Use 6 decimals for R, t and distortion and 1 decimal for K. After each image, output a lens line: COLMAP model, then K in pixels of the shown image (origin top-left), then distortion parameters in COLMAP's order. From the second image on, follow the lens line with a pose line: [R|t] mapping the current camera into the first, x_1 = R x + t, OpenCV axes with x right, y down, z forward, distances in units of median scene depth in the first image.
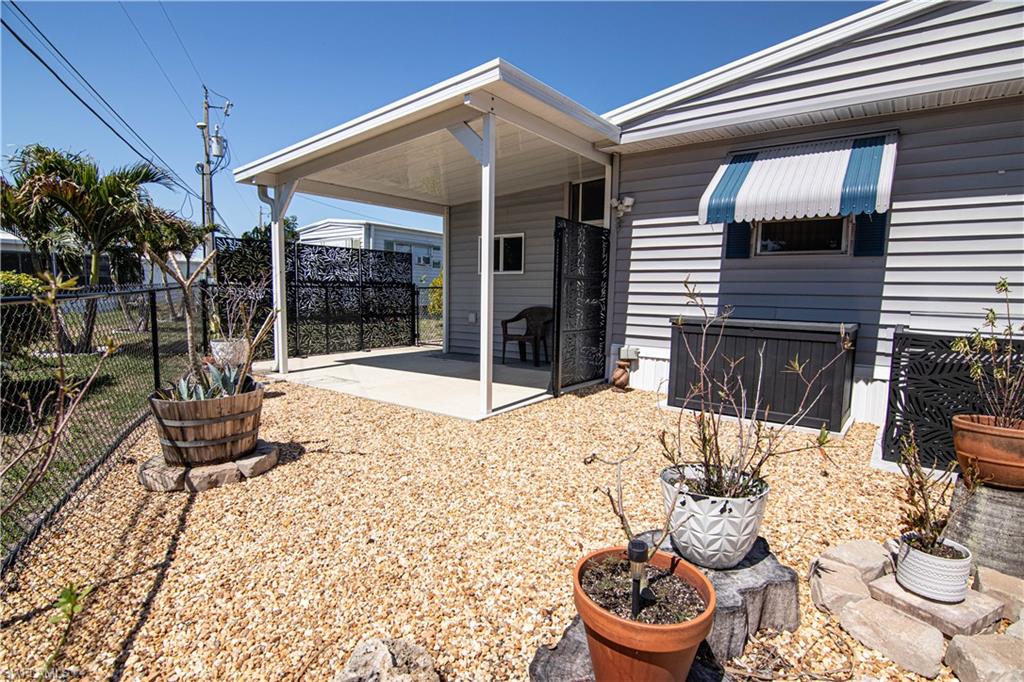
lens RADIAL K [[521.7, 0, 507.6], [0, 521.7, 340.7], [0, 0, 1]] dist [-0.013723, -0.001536]
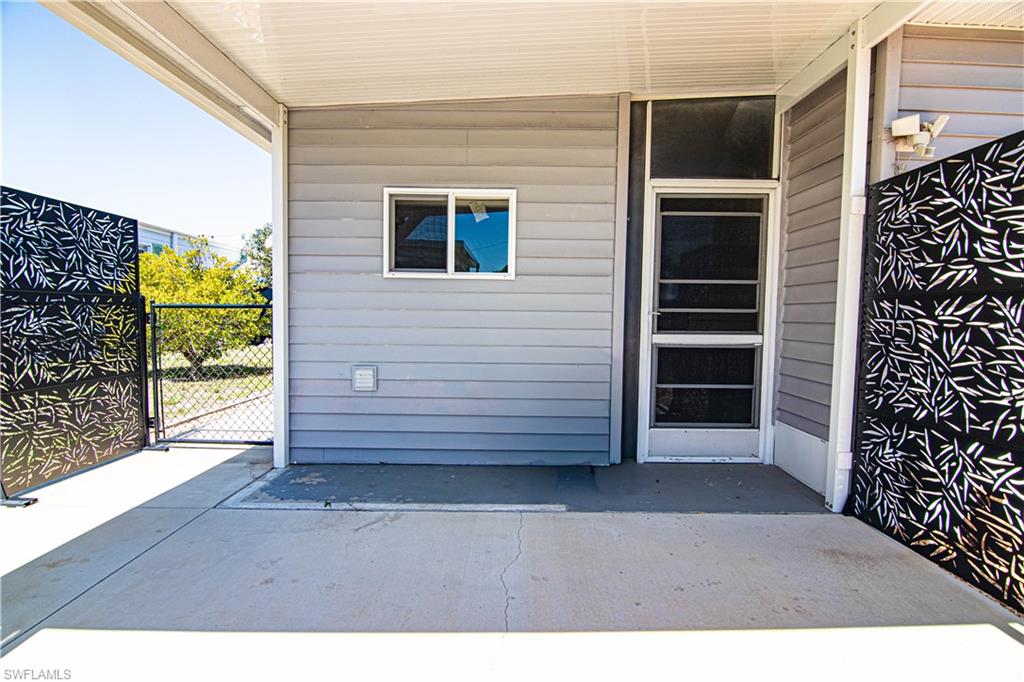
lens RADIAL K [[521.7, 0, 507.2], [0, 521.7, 343.1], [0, 0, 1]] dist [-0.013723, -0.001536]
pose [[0.797288, -0.035348, 0.602563, -0.297356], [0.050802, 0.998671, -0.008635, -0.082004], [-0.601458, 0.037496, 0.798024, 0.762740]]
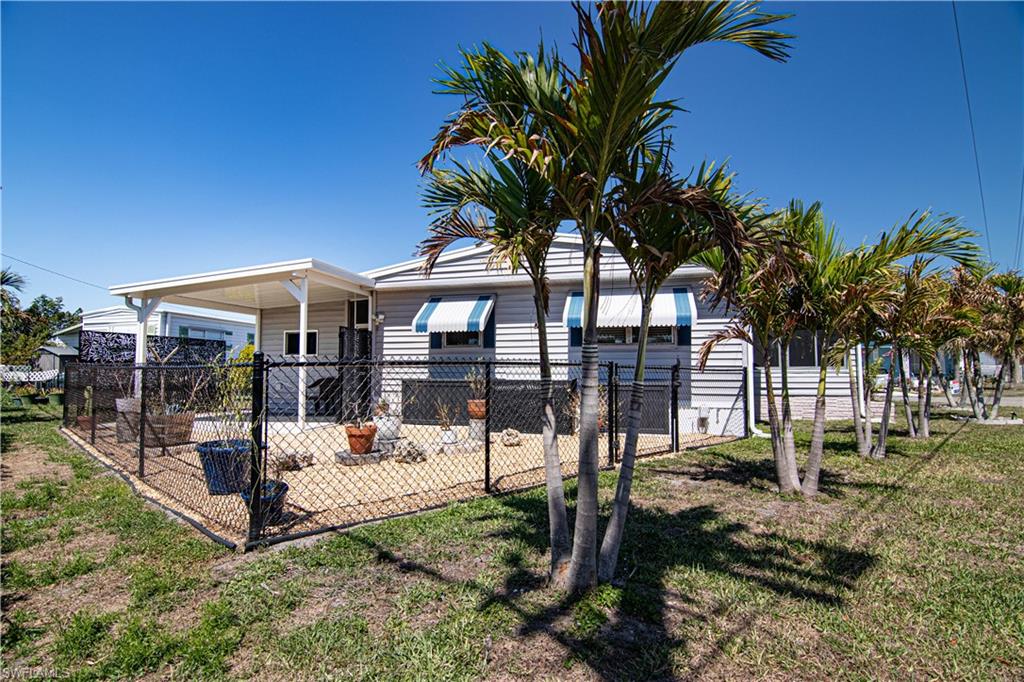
lens RADIAL K [[521.7, 0, 507.0], [0, 521.7, 345.3], [0, 0, 1]] dist [-0.013723, -0.001536]
pose [[0.919852, 0.003997, 0.392244, -0.067174], [0.053082, 0.989482, -0.134567, 0.085754], [-0.388656, 0.144603, 0.909965, -0.702969]]
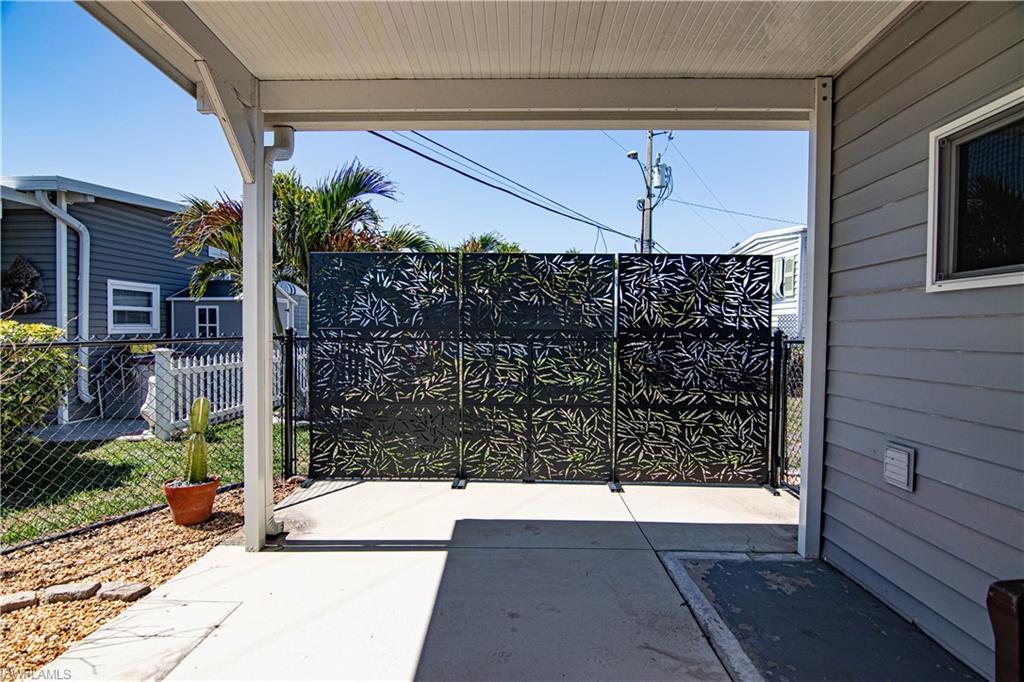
lens RADIAL K [[521.7, 0, 508.3], [0, 521.7, 342.5], [0, 0, 1]] dist [-0.013723, -0.001536]
pose [[0.595055, 0.012723, -0.803584, 0.027433], [-0.077700, 0.996102, -0.041765, -0.101765], [0.799920, 0.087291, 0.593724, 0.900454]]
